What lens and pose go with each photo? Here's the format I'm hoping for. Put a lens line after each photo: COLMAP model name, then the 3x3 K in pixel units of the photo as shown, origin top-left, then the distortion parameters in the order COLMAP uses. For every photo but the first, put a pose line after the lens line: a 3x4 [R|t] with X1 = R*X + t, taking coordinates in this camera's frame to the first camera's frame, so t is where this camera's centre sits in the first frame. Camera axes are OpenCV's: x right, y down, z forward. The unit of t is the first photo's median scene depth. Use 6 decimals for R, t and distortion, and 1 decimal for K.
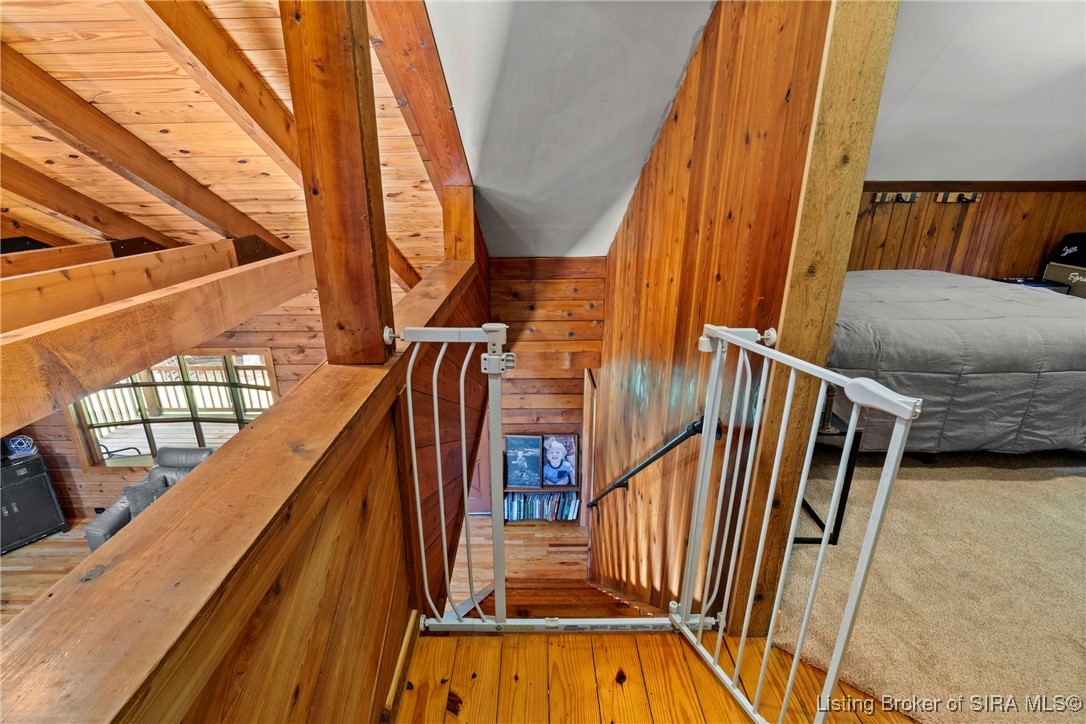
lens RADIAL K [[504.5, 0, 539.4], [0, 504.5, 356.8], [0, 0, 1]] dist [-0.002093, 0.000026]
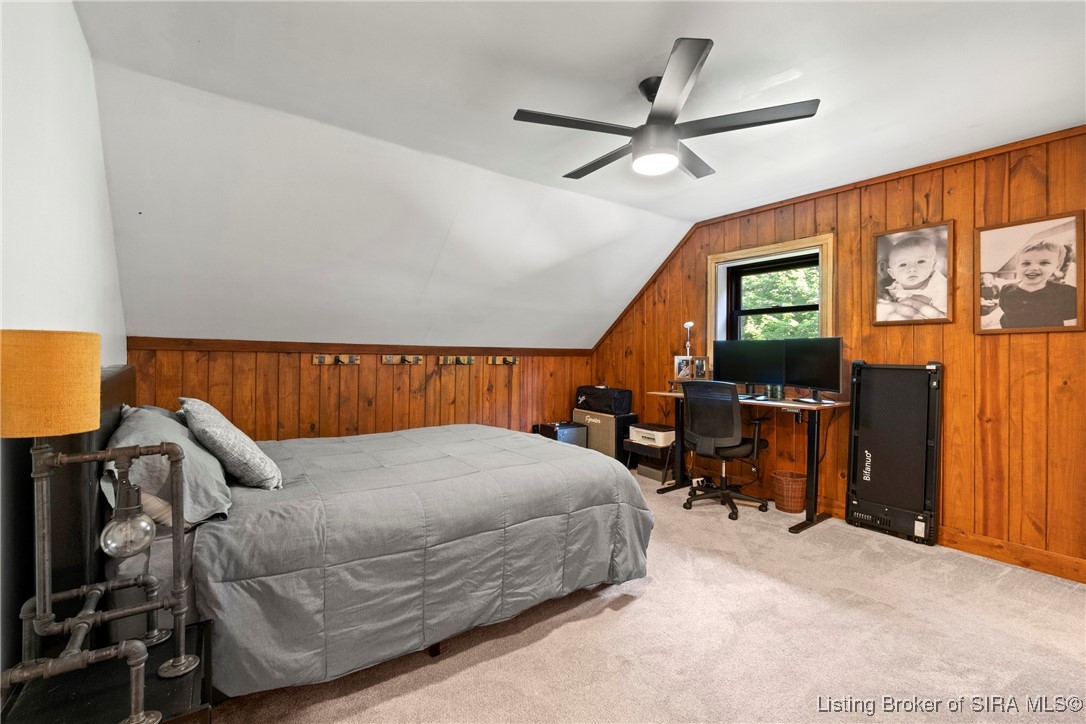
lens RADIAL K [[476.6, 0, 533.9], [0, 476.6, 361.7], [0, 0, 1]] dist [-0.001678, -0.000127]
pose [[0.819995, 0.000537, 0.572370, 0.488582], [0.174417, 0.952205, -0.250769, -0.031313], [-0.545148, 0.305460, 0.780709, 0.148226]]
